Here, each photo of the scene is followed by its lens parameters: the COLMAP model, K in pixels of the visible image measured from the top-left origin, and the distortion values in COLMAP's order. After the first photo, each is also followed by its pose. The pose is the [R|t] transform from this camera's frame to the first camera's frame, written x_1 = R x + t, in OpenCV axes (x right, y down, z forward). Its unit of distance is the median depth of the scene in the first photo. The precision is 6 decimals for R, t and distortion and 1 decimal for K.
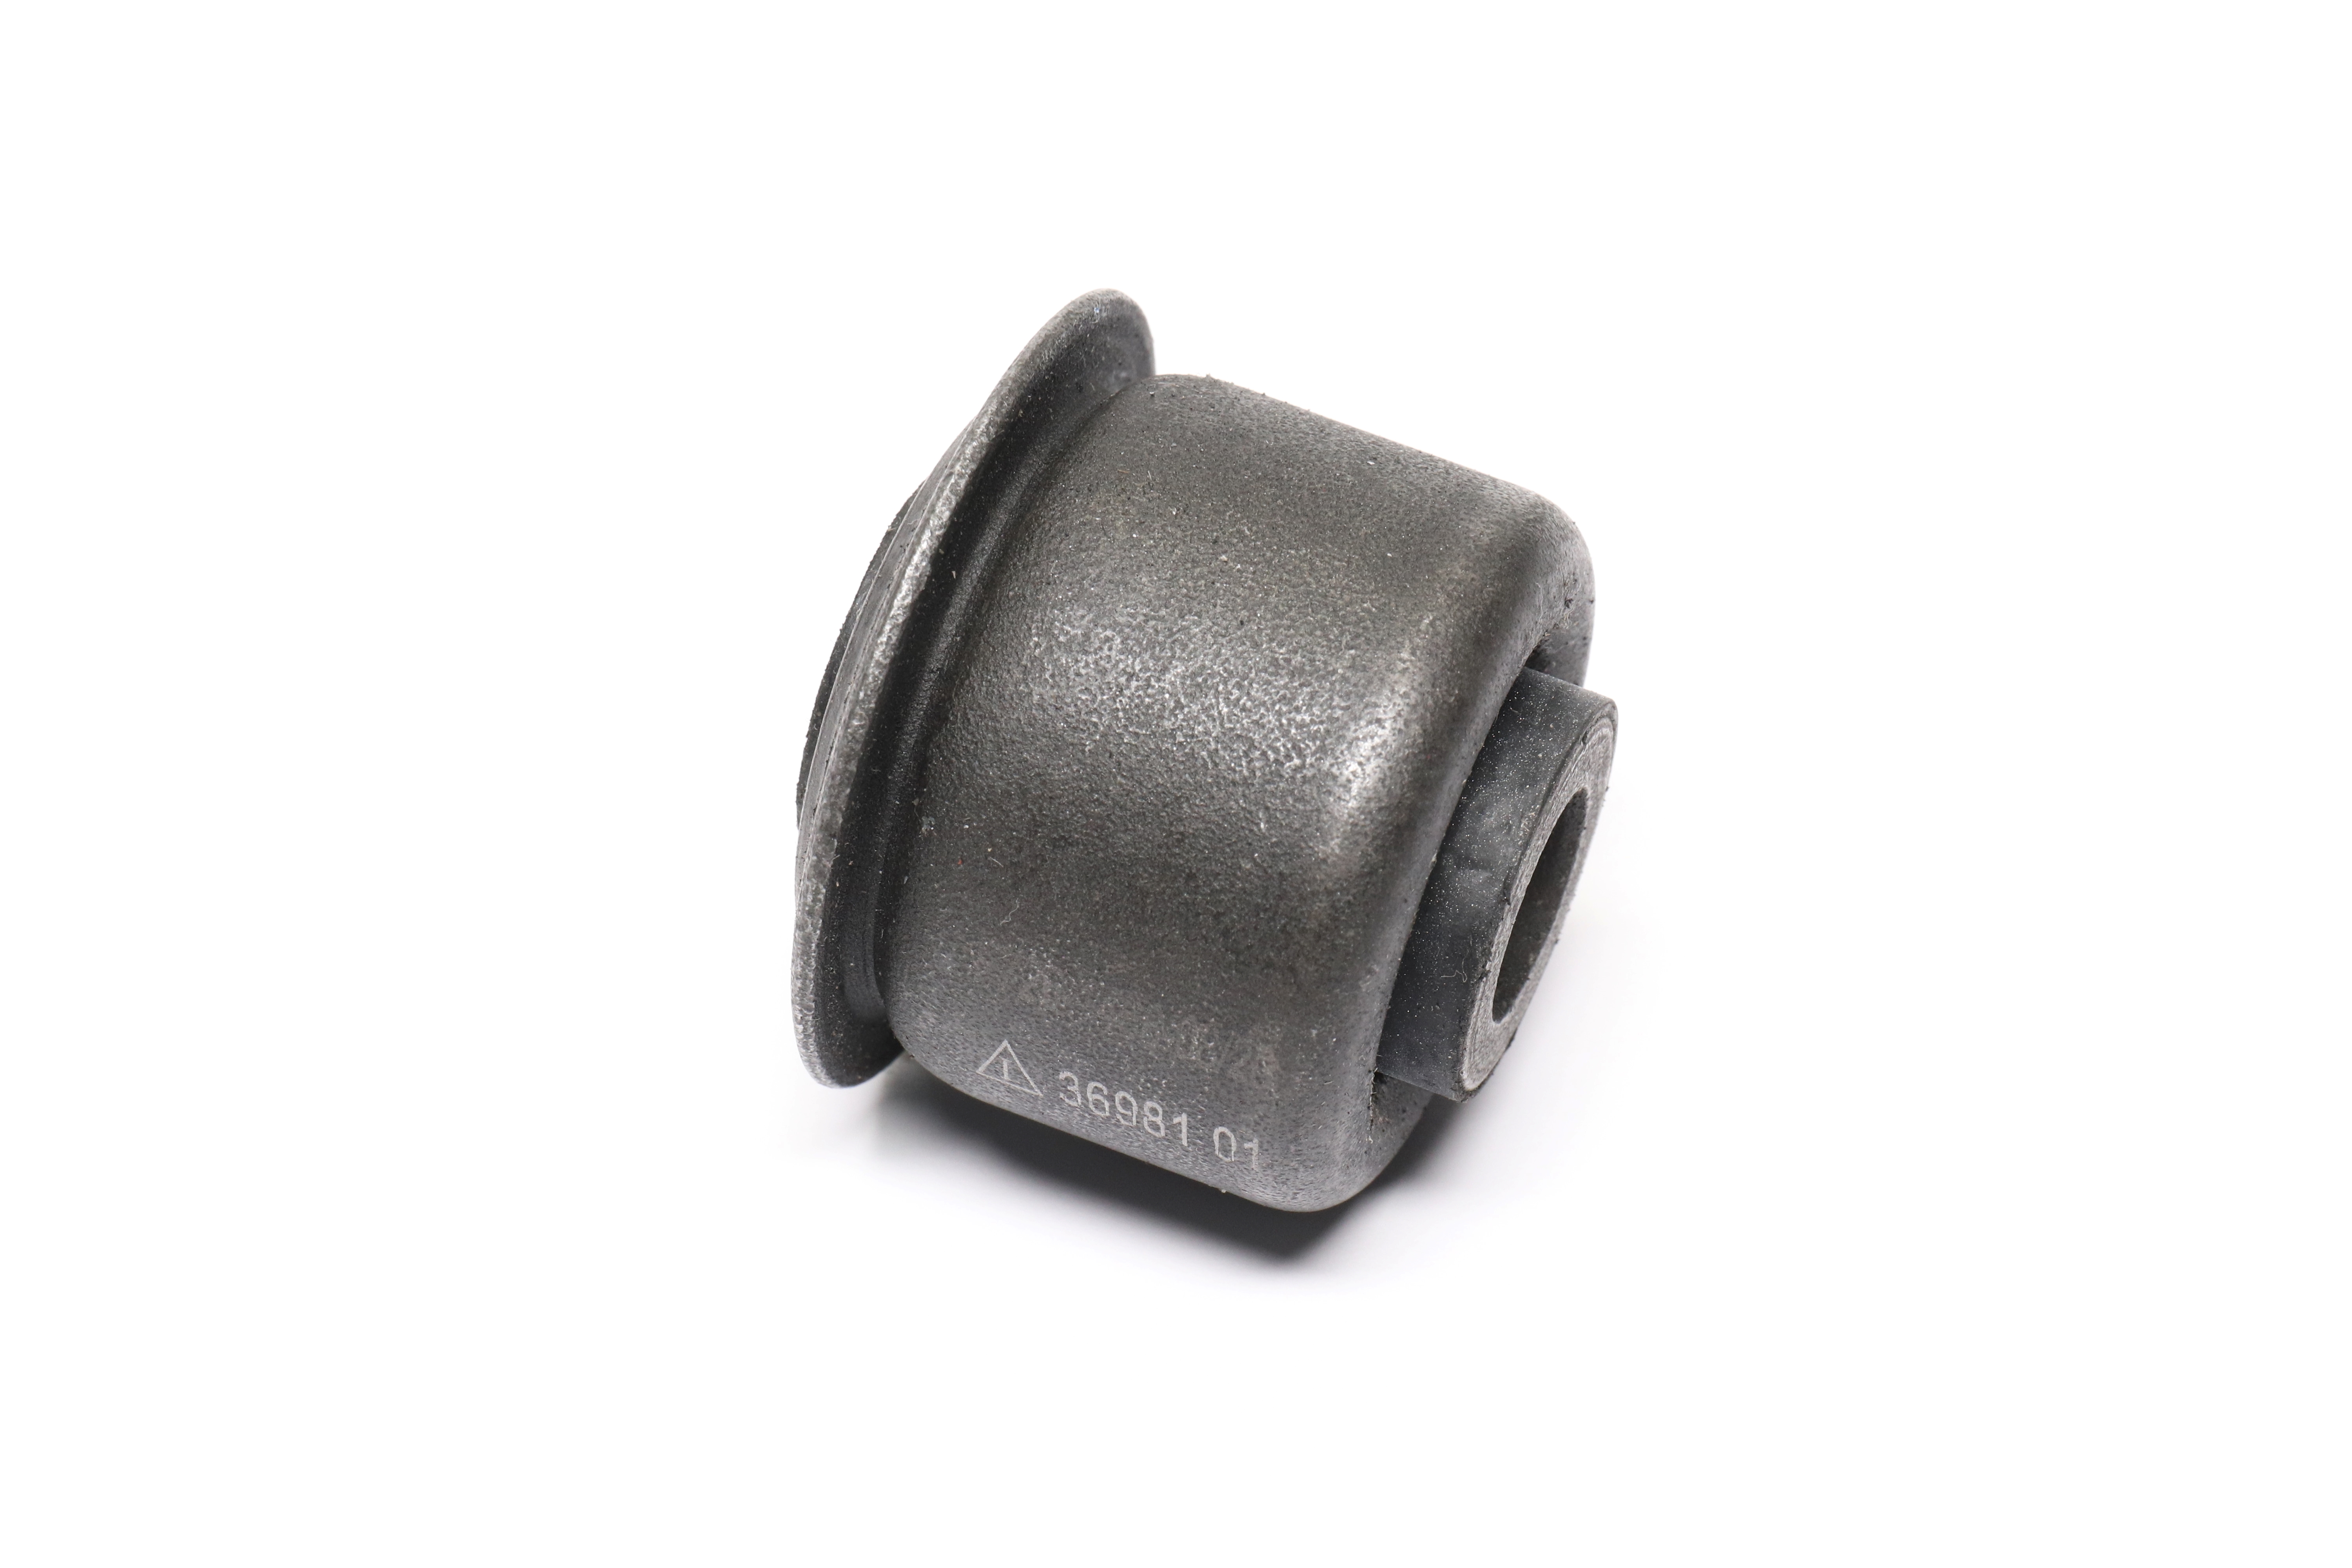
lens RADIAL K [[7692.3, 0, 1176.1], [0, 7692.3, 784.0], [0, 0, 1]] dist [-0.013900, 0.000000]
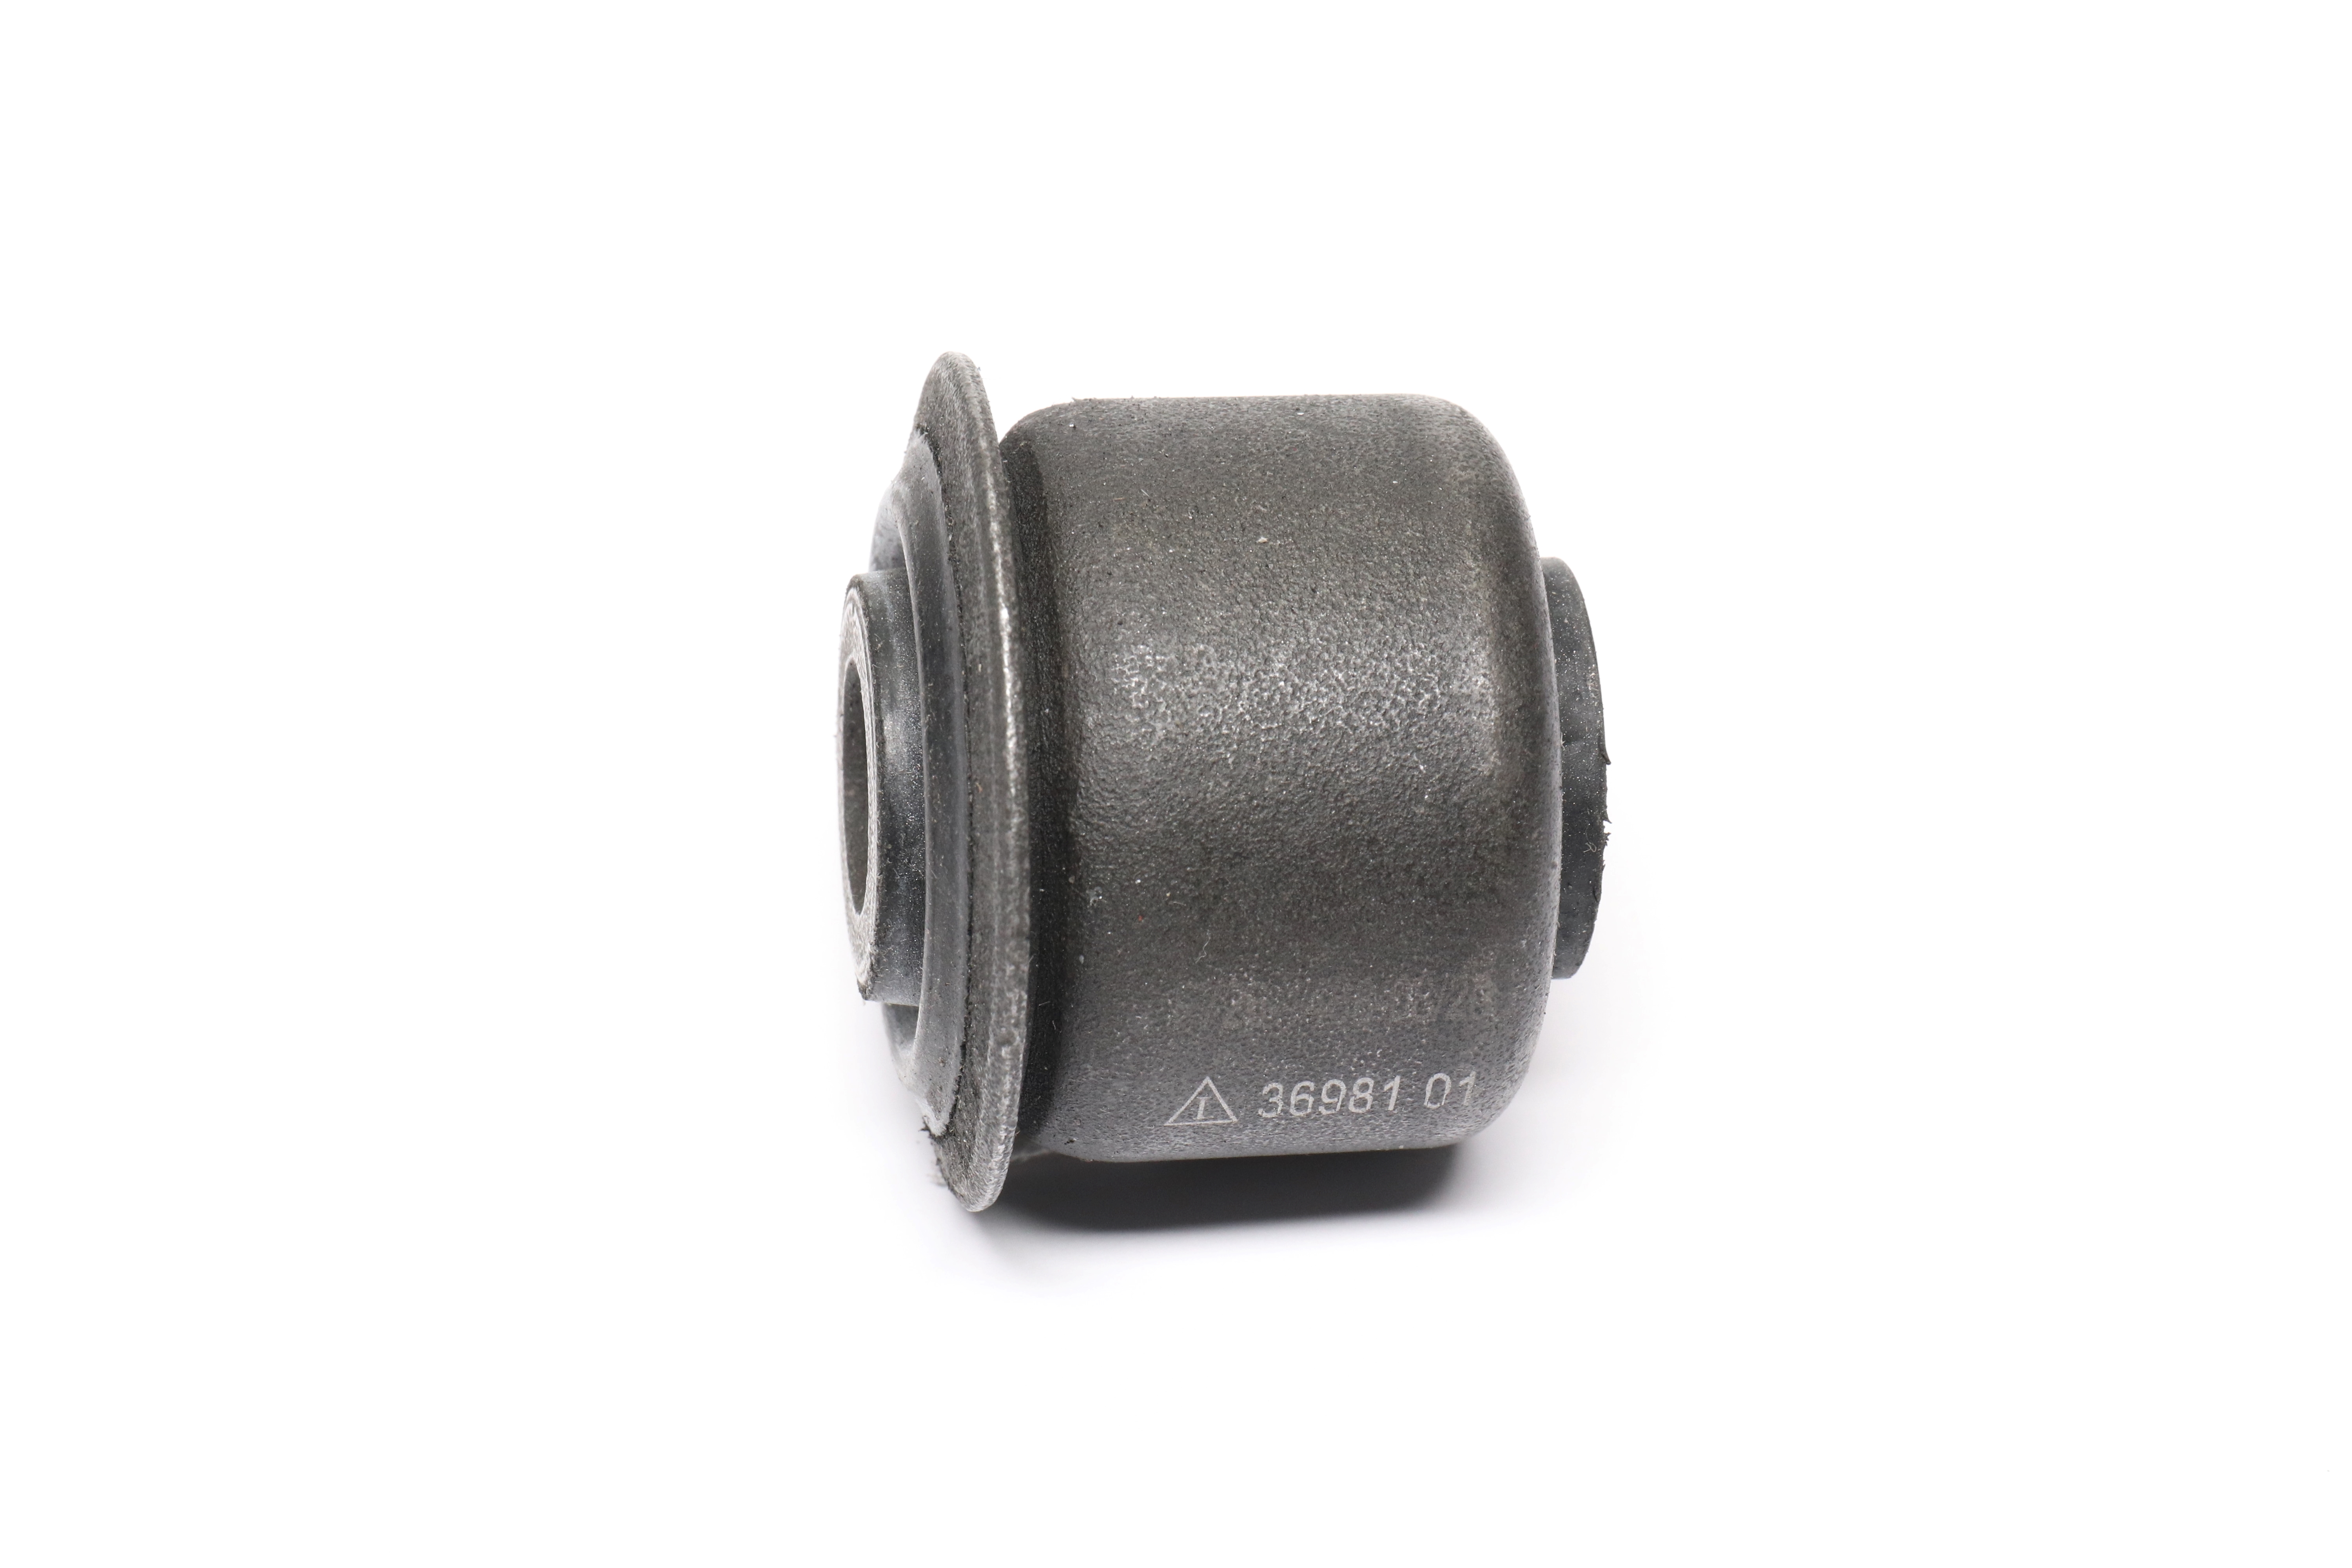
lens RADIAL K [[7692.3, 0, 1176.0], [0, 7692.3, 784.0], [0, 0, 1]] dist [-0.013900, 0.000000]
pose [[0.840678, -0.351304, 0.412124, -0.426681], [0.358509, 0.931421, 0.062654, -0.066418], [-0.405872, 0.095078, 0.908971, 0.096548]]
